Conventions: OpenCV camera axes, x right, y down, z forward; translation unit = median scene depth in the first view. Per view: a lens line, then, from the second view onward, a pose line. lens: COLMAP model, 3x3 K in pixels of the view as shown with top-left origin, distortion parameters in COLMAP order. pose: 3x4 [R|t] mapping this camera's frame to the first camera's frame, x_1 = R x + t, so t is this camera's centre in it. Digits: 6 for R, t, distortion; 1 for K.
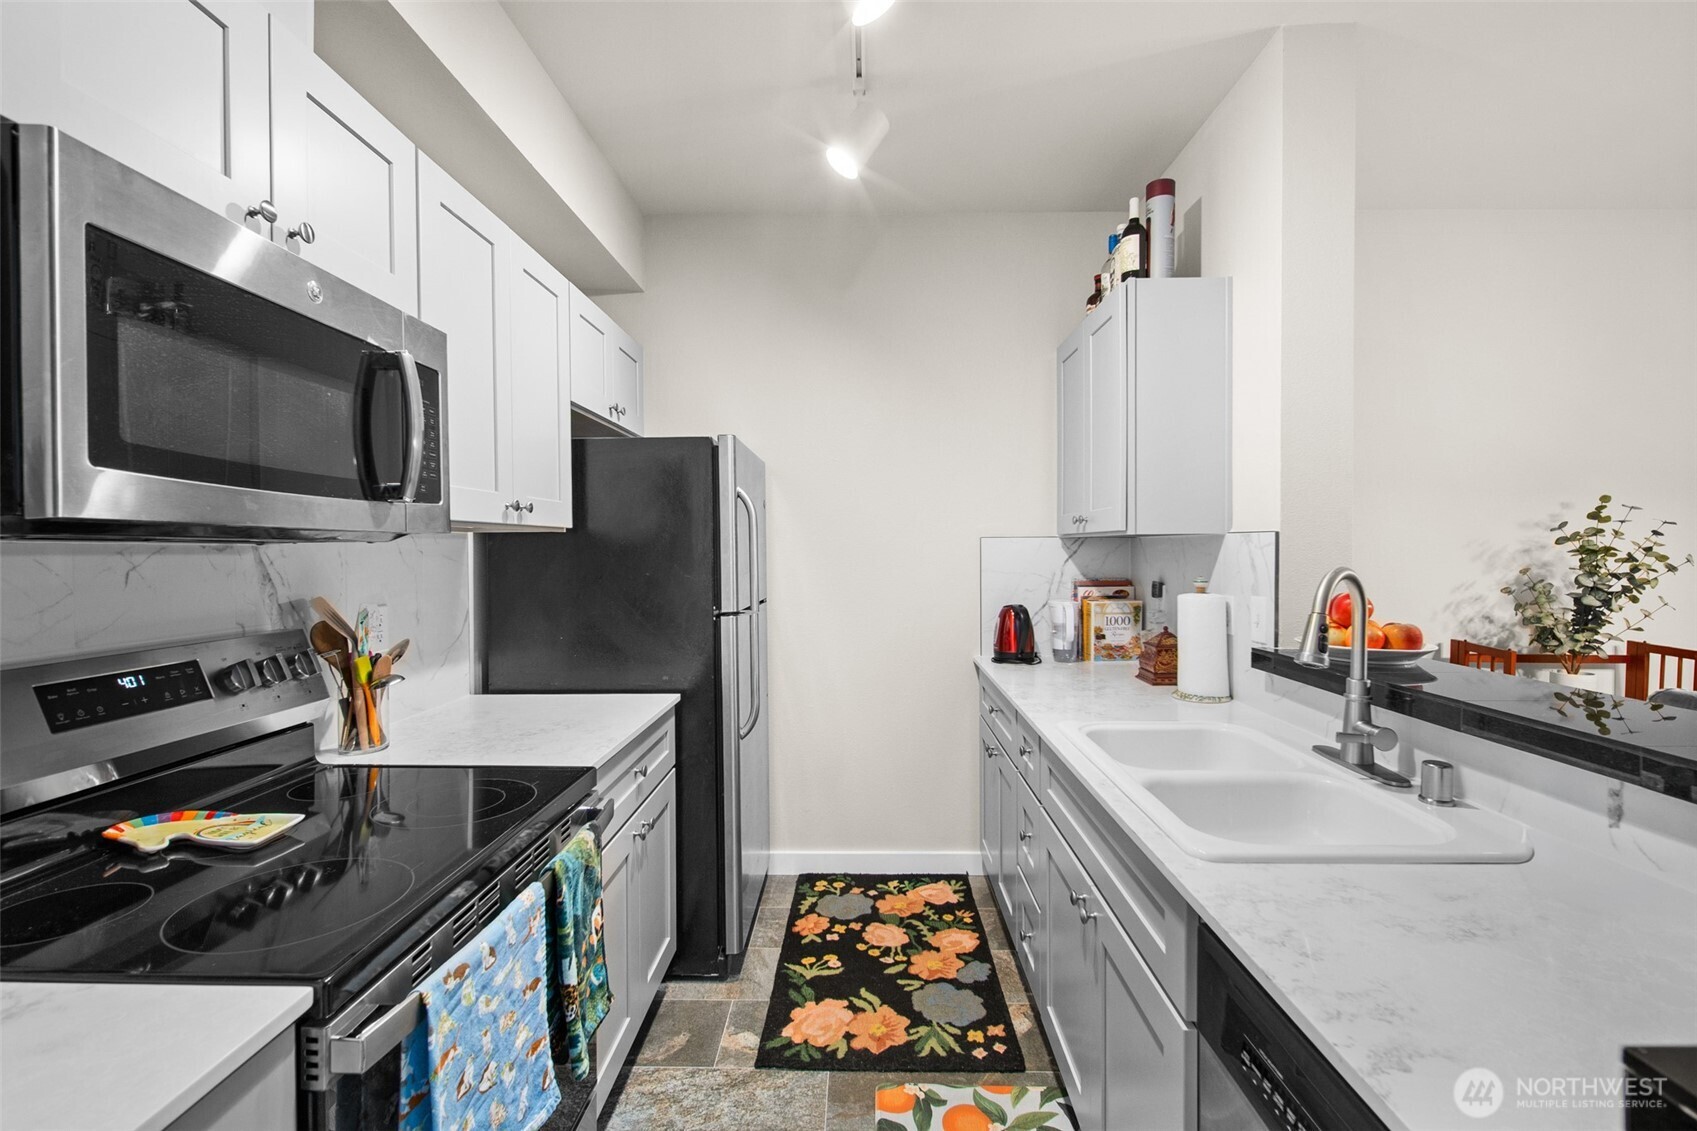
lens RADIAL K [[762.5, 0, 850.6], [0, 762.5, 554.4], [0, 0, 1]] dist [0.016648, -0.011574]
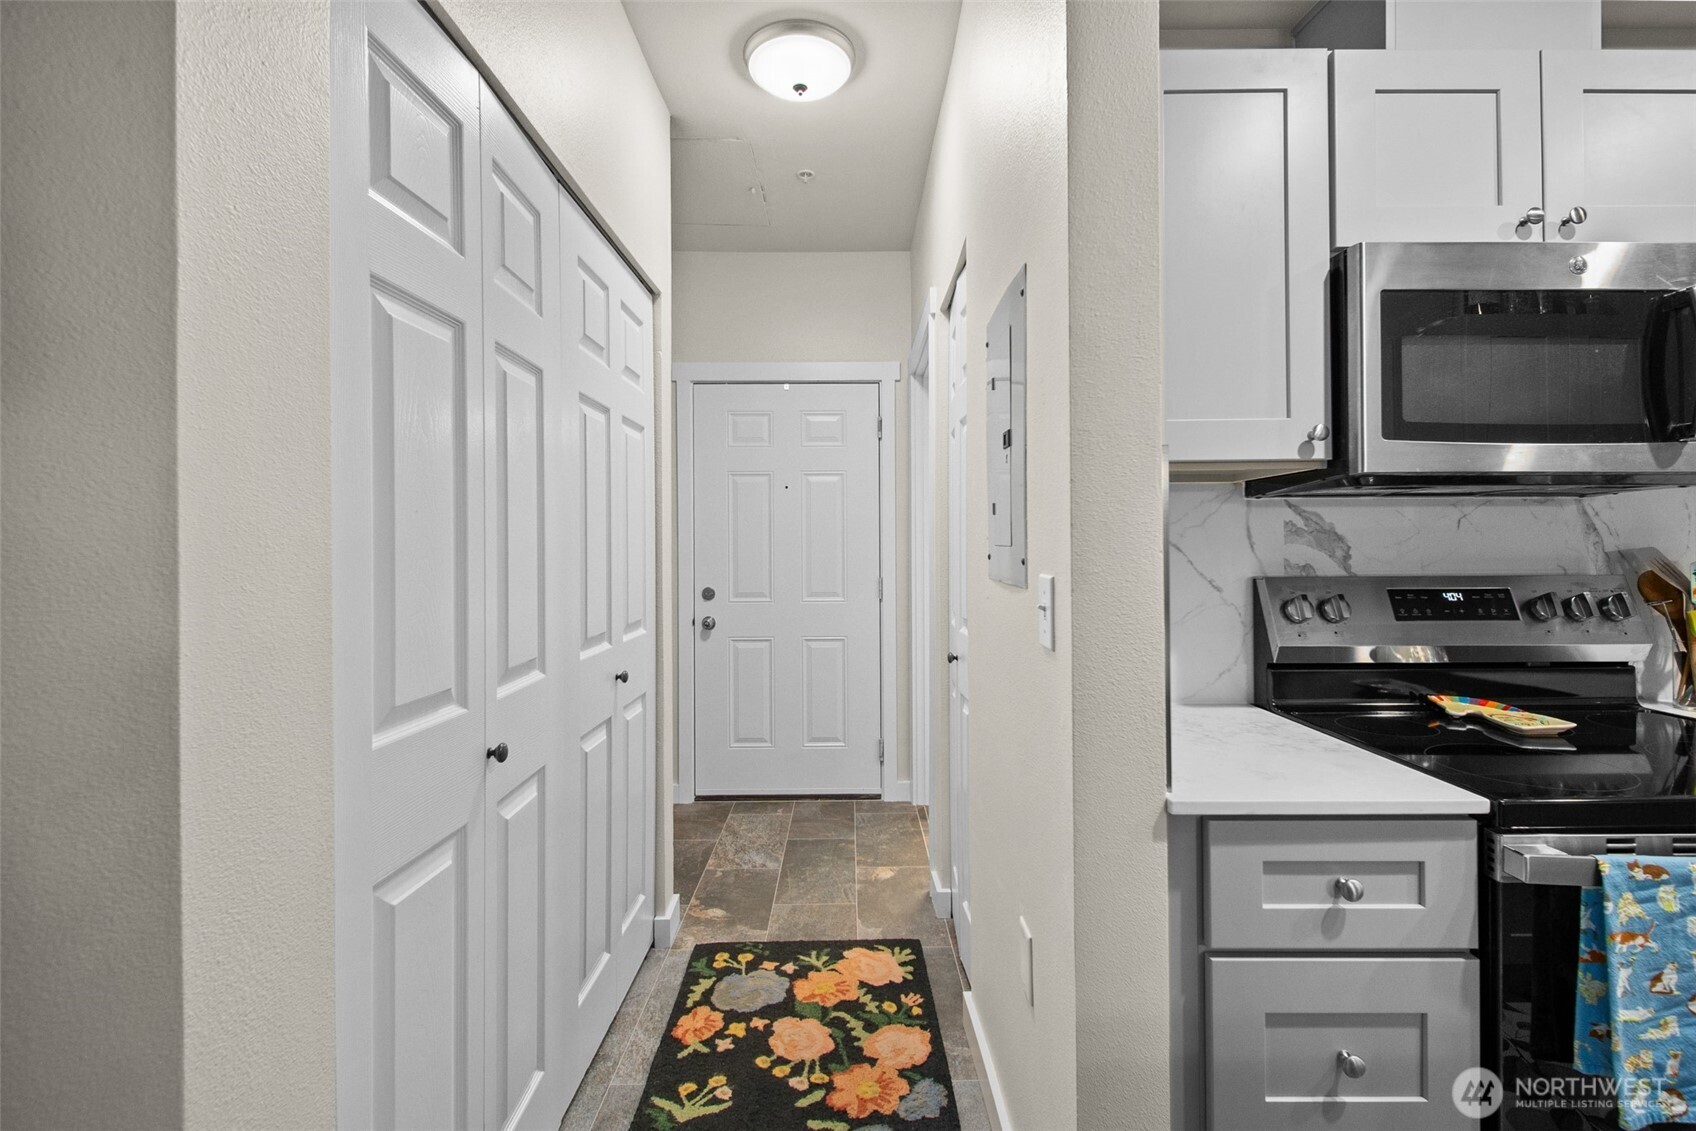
lens RADIAL K [[762.1, 0, 850.1], [0, 762.1, 554.4], [0, 0, 1]] dist [0.016648, -0.011574]
pose [[0.012982, 0.010743, -0.999858, 0.453611], [-0.000744, 0.999942, 0.010734, 0.081232], [0.999915, 0.000604, 0.012989, -0.109371]]
